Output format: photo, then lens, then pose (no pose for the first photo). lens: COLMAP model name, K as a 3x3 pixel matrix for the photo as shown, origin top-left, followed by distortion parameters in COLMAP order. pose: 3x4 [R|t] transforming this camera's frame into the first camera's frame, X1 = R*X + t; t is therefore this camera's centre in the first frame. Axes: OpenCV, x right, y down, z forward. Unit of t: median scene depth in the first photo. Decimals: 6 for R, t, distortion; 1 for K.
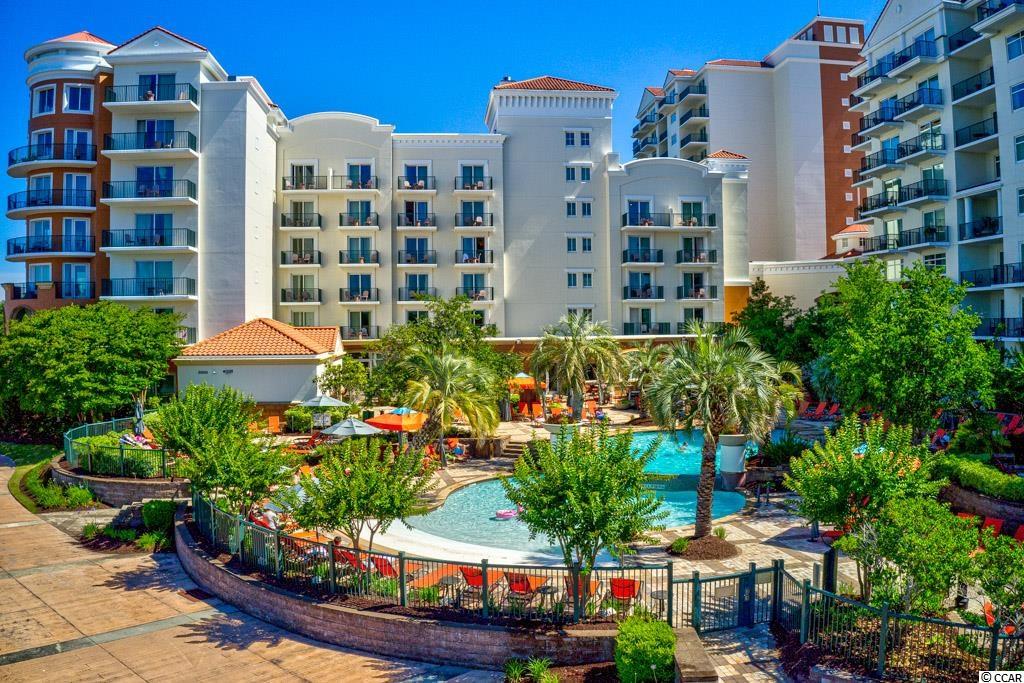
lens RADIAL K [[815.2, 0, 511.2], [0, 815.2, 328.5], [0, 0, 1]] dist [-0.175611, 0.006834]
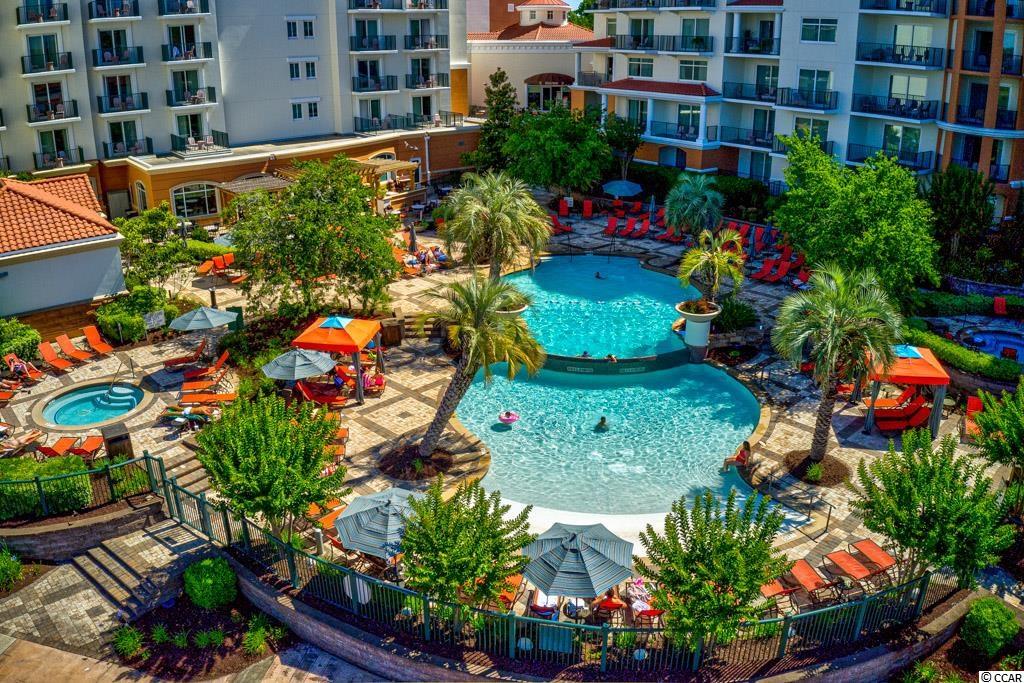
lens RADIAL K [[815.2, 0, 511.2], [0, 815.2, 328.5], [0, 0, 1]] dist [-0.175611, 0.006834]
pose [[0.854051, -0.168058, 0.492294, -0.194540], [-0.005801, 0.943239, 0.332064, -0.083616], [-0.520157, -0.286456, 0.804599, 0.122349]]
